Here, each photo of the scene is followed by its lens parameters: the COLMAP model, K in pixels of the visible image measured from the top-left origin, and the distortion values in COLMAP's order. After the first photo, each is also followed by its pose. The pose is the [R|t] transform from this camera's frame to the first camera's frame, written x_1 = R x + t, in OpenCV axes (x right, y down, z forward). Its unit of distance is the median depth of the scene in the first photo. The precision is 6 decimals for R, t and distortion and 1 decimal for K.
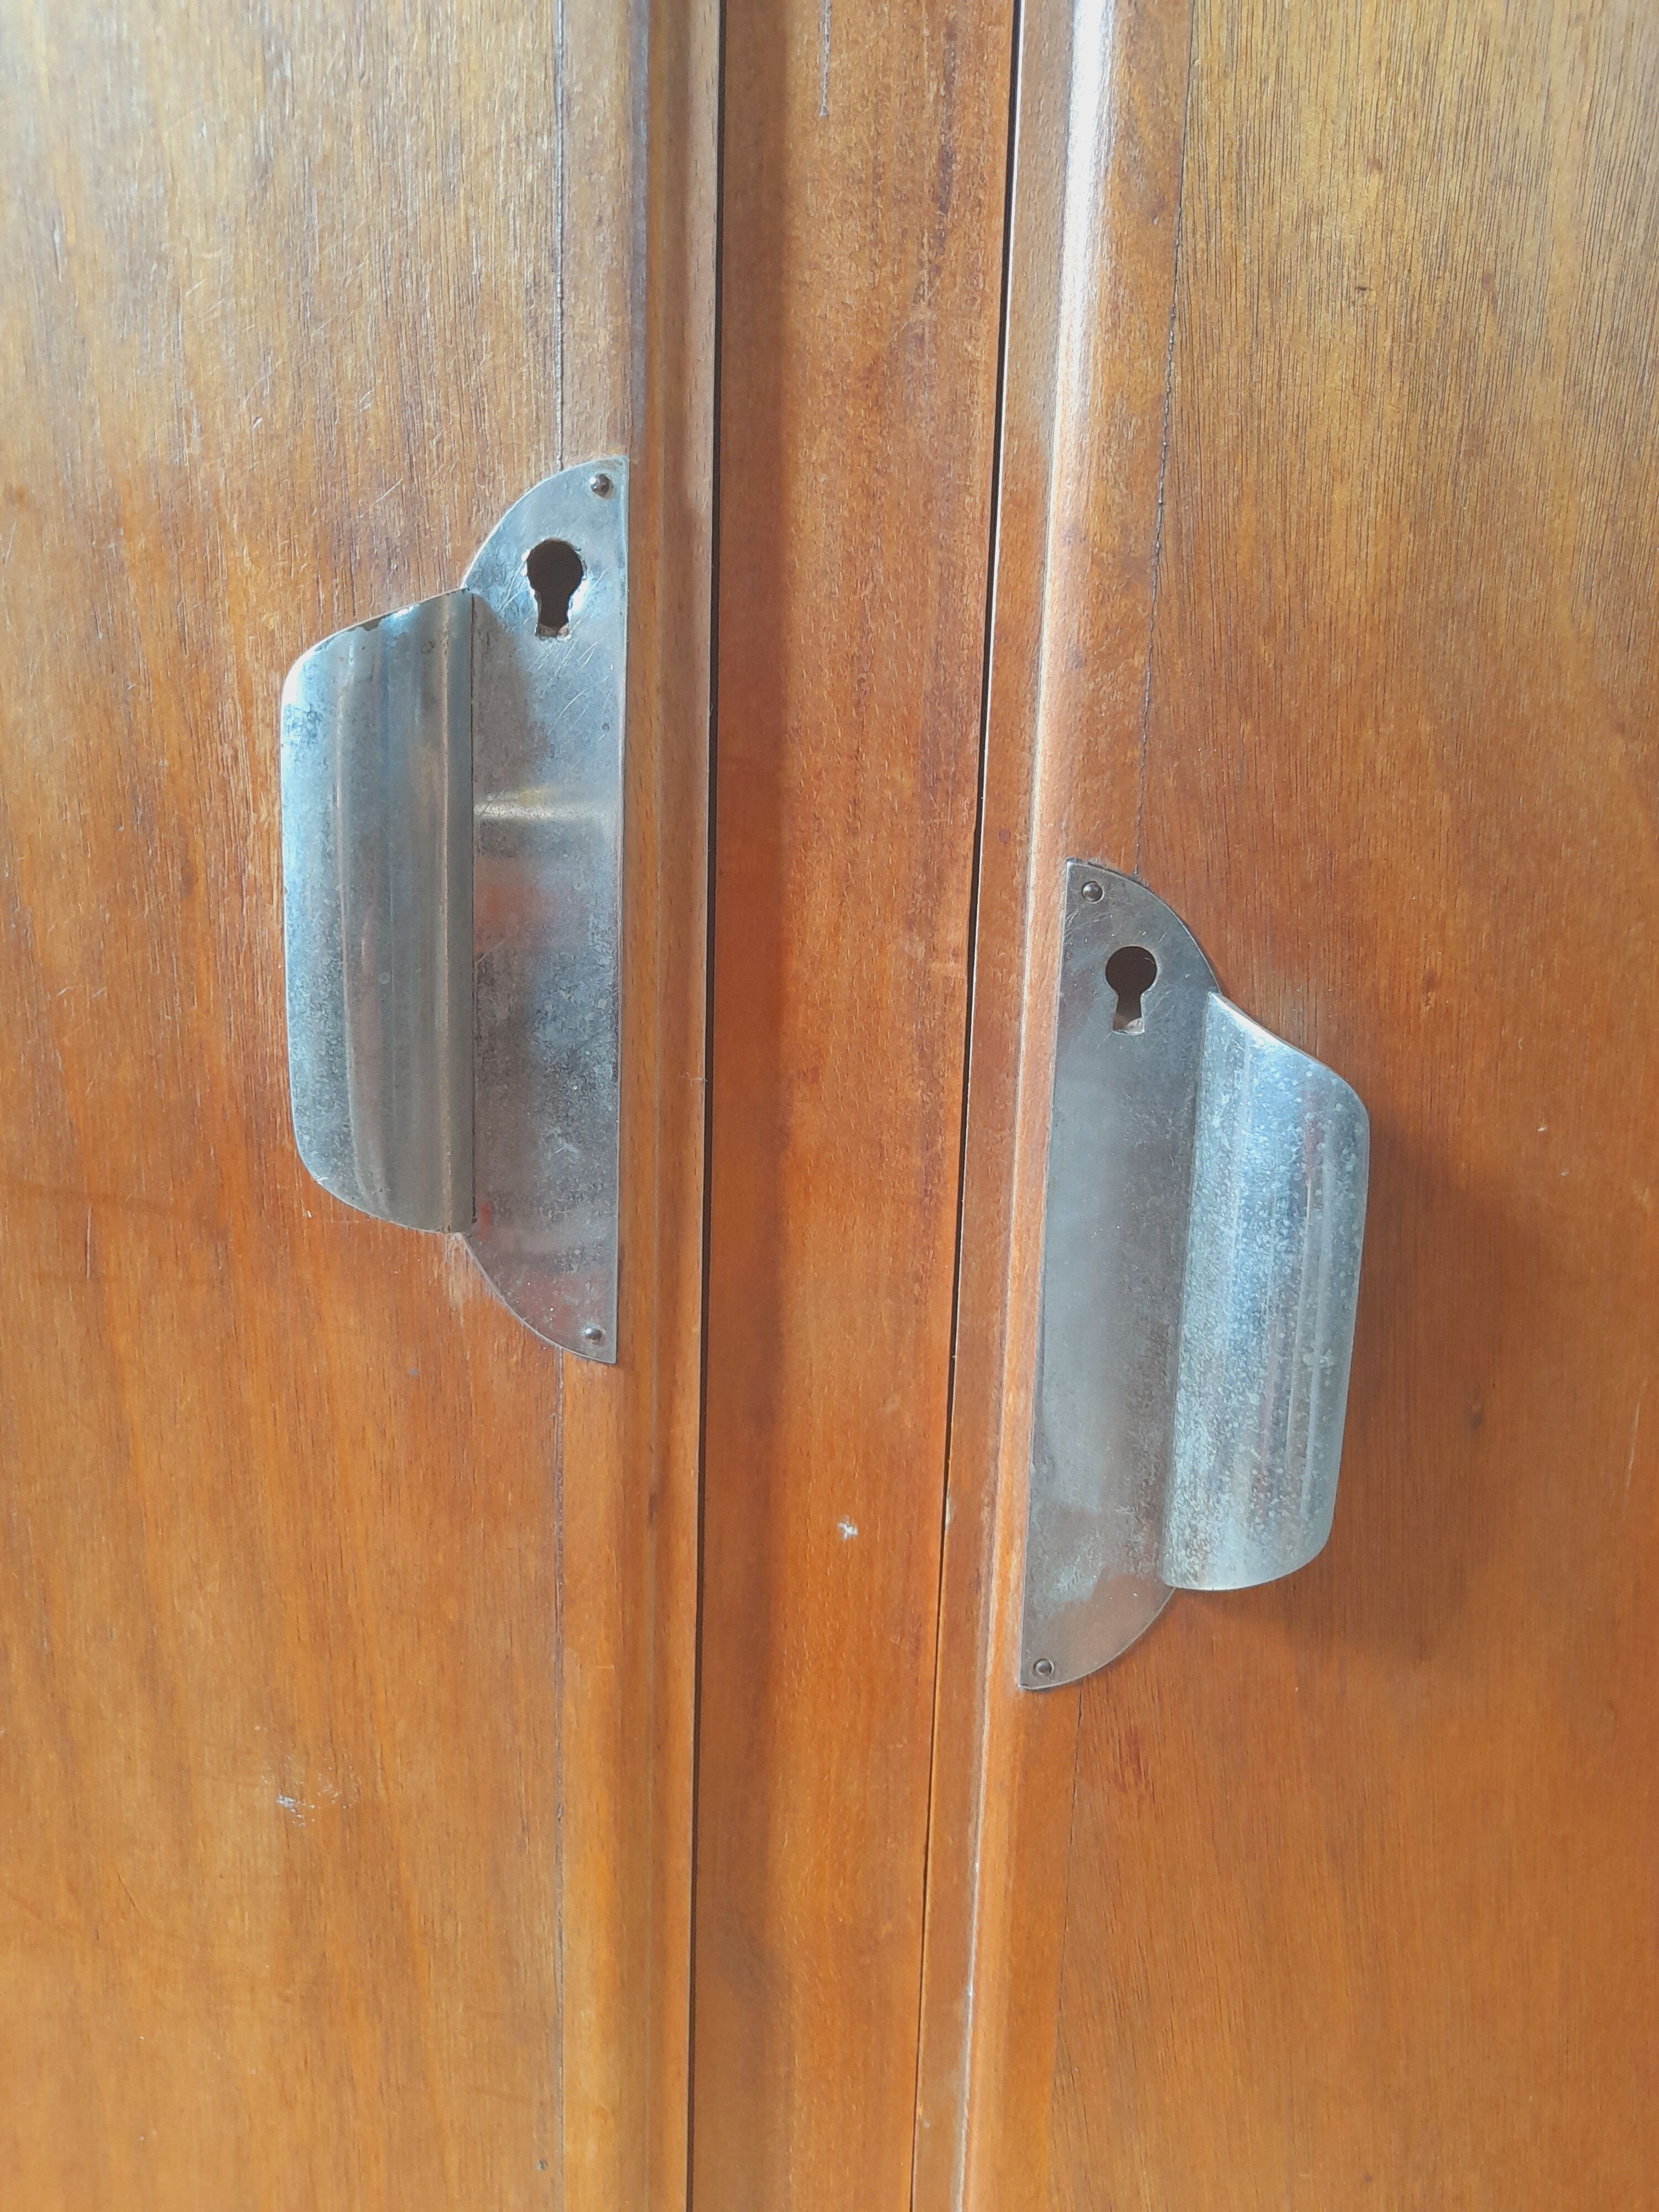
lens RADIAL K [[1645.4, 0, 829.8], [0, 1645.4, 1116.9], [0, 0, 1]] dist [0.029692, -0.020688]
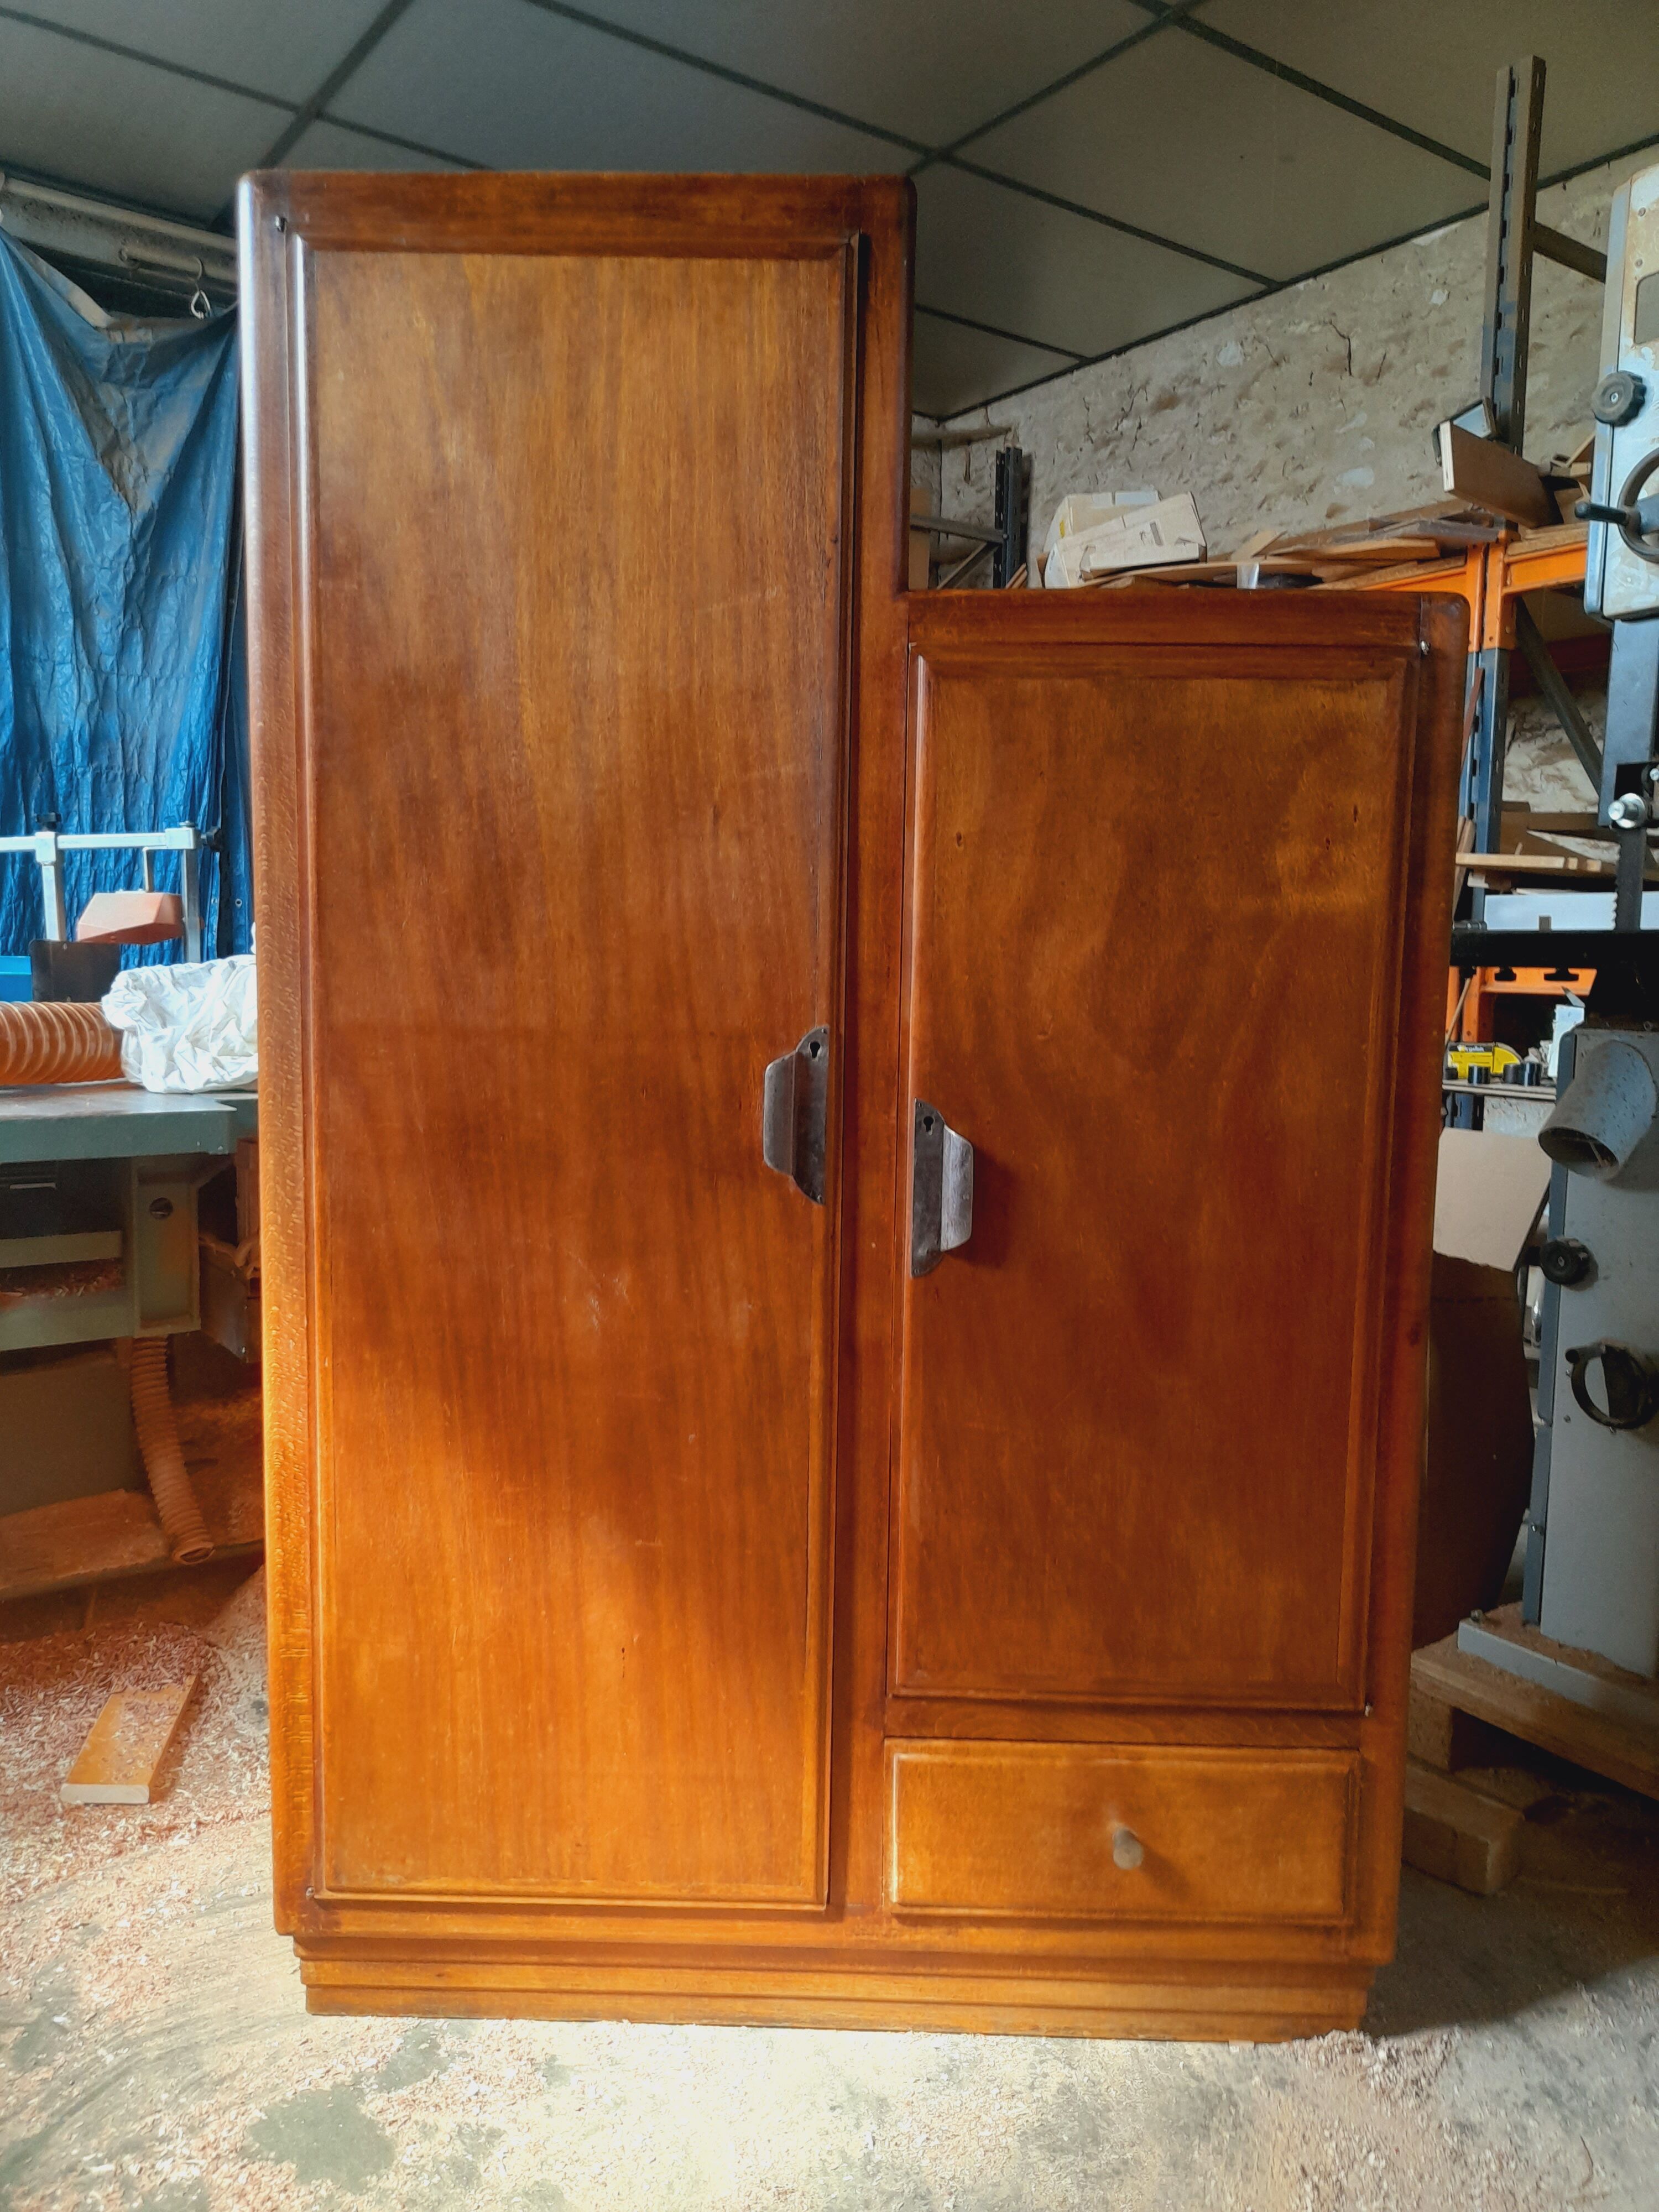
lens RADIAL K [[1645.4, 0, 819.8], [0, 1645.4, 1093.0], [0, 0, 1]] dist [0.029692, -0.020688]
pose [[0.999880, -0.013472, 0.007707, -0.175705], [0.014268, 0.993272, -0.114920, 0.374317], [-0.006107, 0.115016, 0.993345, -3.757032]]
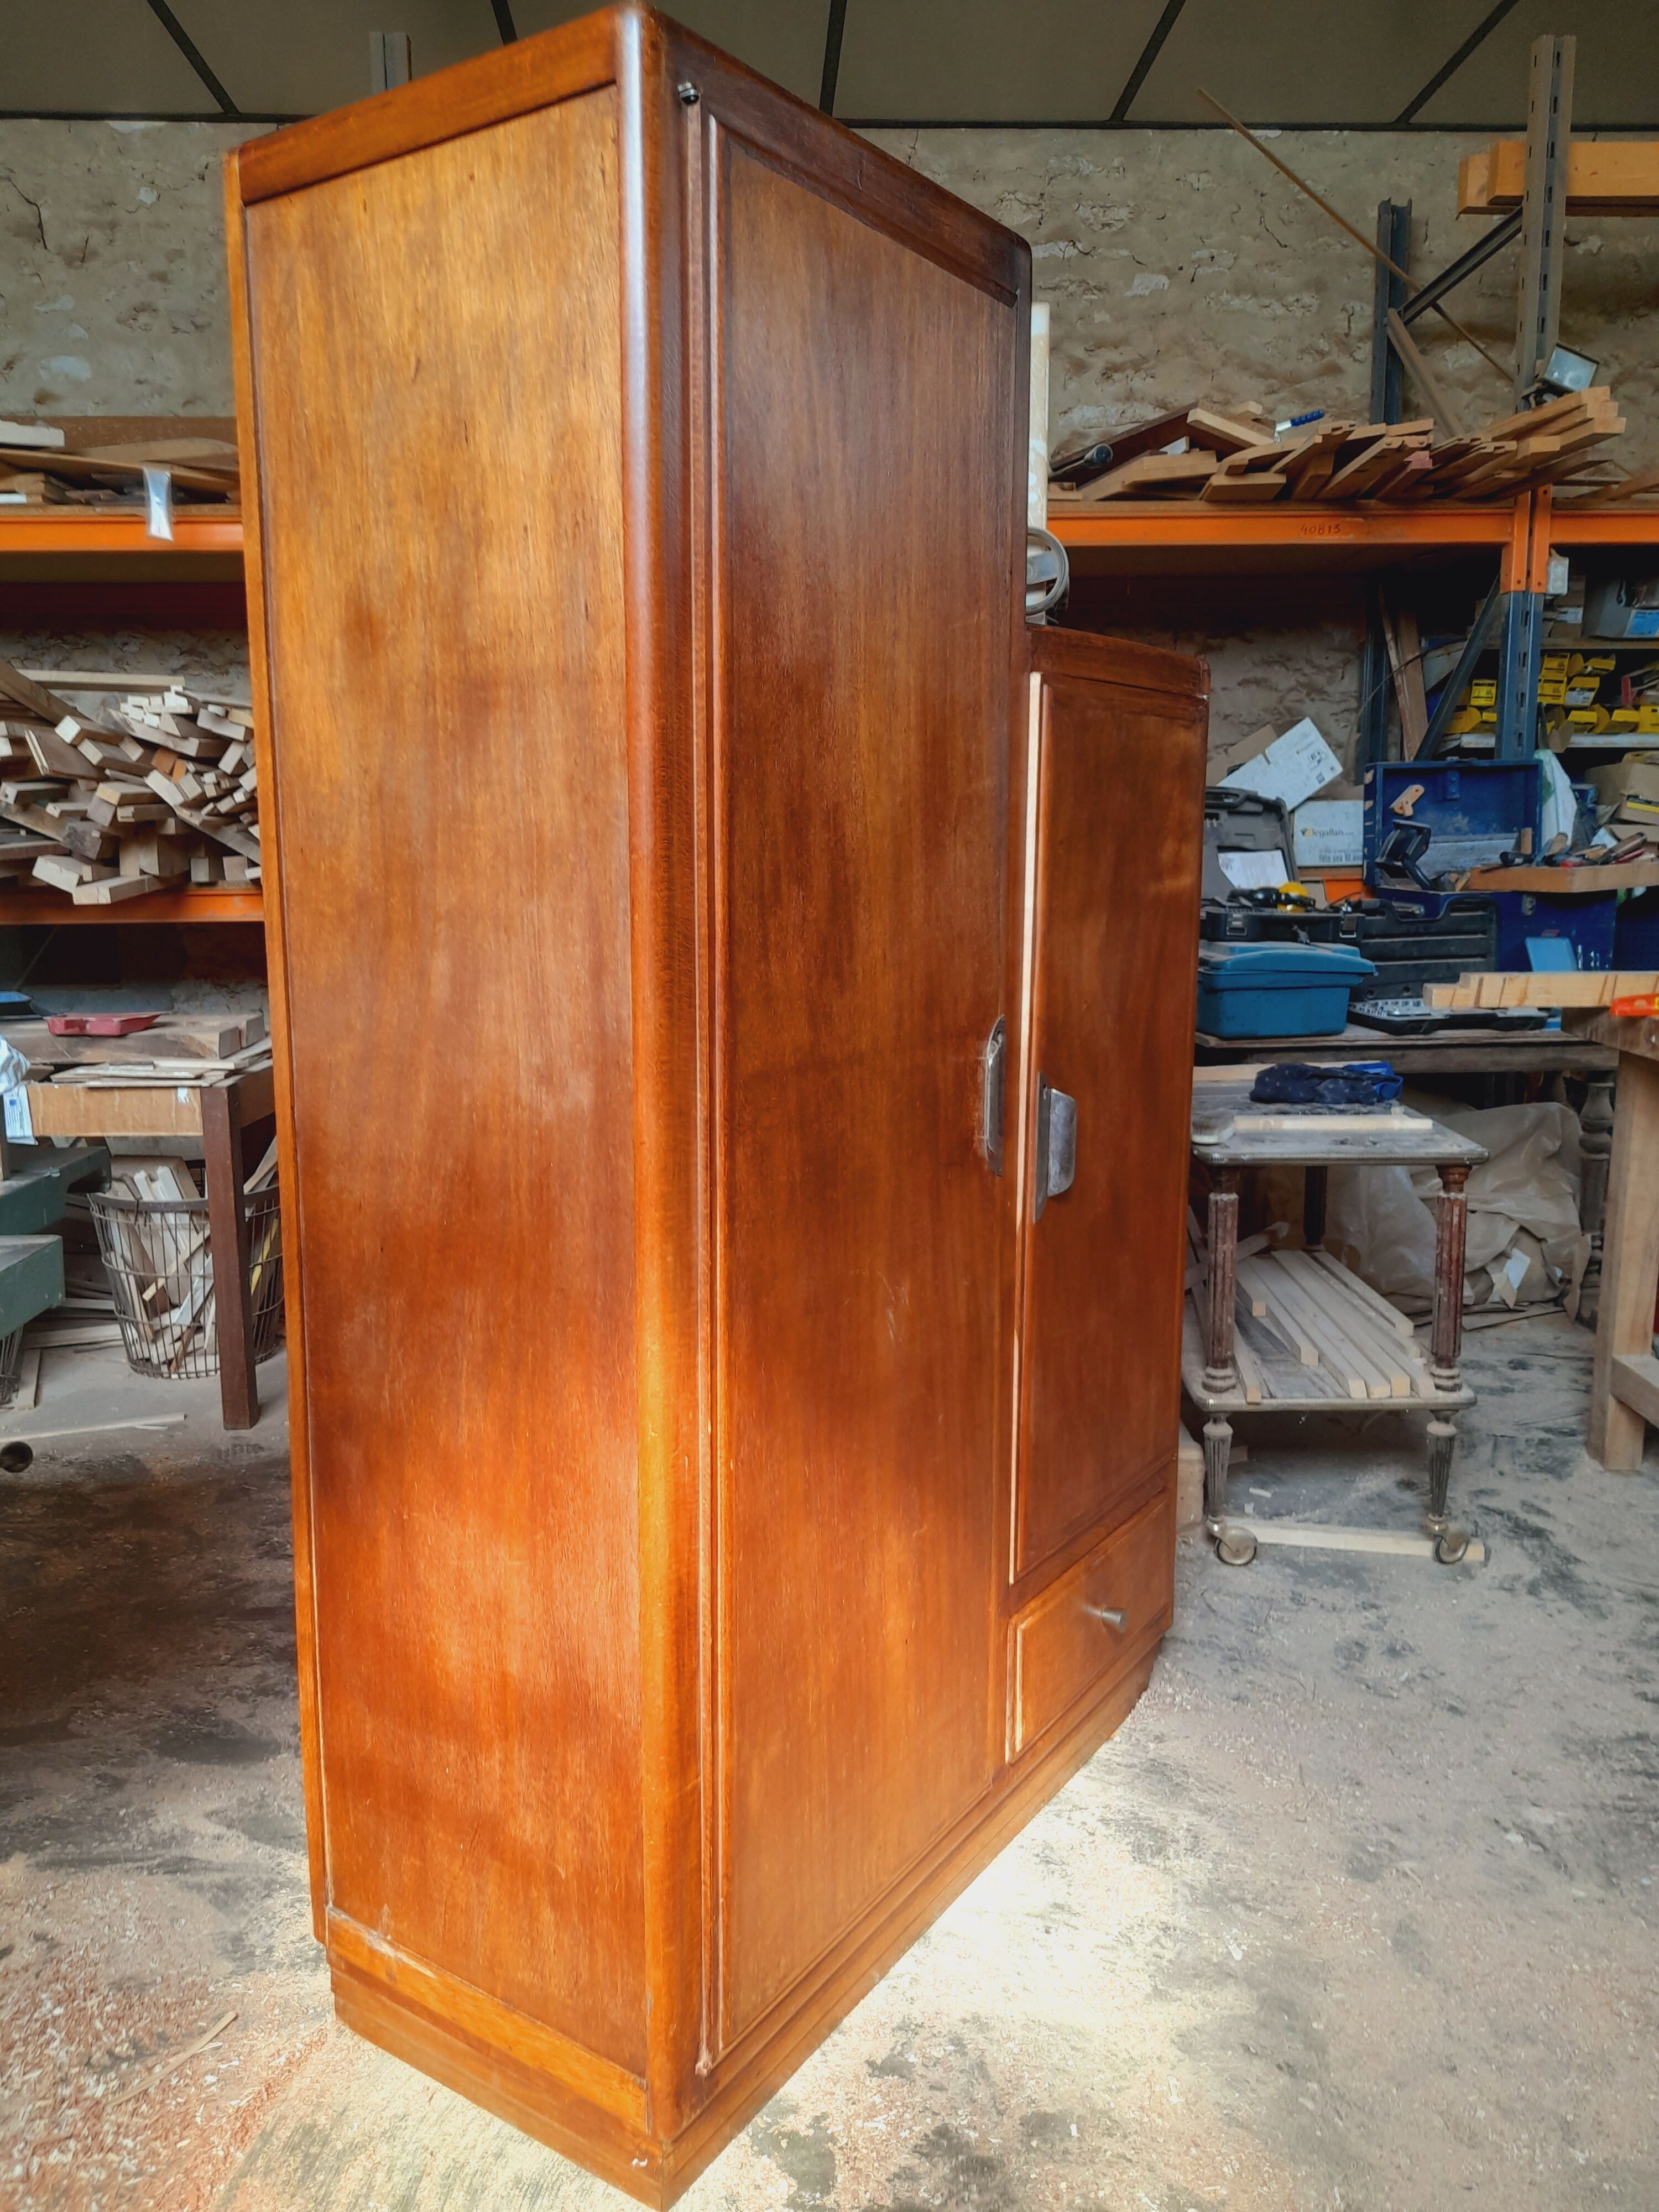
lens RADIAL K [[1645.4, 0, 824.0], [0, 1645.4, 1104.1], [0, 0, 1]] dist [0.029692, -0.020688]
pose [[0.535872, -0.168370, 0.827341, -4.824773], [0.199107, 0.977477, 0.069961, -0.570429], [-0.820486, 0.127239, 0.557326, -1.478341]]
